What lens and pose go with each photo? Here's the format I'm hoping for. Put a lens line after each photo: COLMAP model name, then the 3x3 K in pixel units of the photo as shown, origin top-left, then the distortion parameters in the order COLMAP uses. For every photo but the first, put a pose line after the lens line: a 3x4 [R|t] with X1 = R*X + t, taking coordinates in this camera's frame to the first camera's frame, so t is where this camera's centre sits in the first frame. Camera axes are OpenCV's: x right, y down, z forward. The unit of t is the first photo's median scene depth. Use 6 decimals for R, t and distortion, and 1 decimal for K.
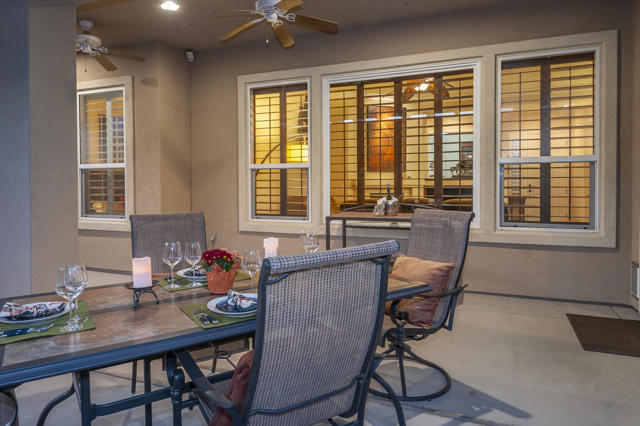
lens RADIAL K [[386.2, 0, 320.0], [0, 386.2, 190.4], [0, 0, 1]] dist [-0.000534, -0.000224]
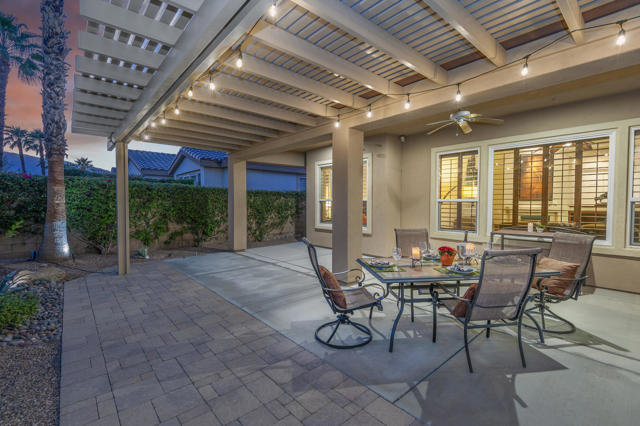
lens RADIAL K [[284.6, 0, 320.0], [0, 284.6, 213.0], [0, 0, 1]] dist [0.000847, -0.008279]
pose [[0.888790, 0.017254, -0.457990, -0.073083], [-0.003259, 0.999504, 0.031330, -0.048400], [0.458304, -0.026354, 0.888405, -0.402271]]
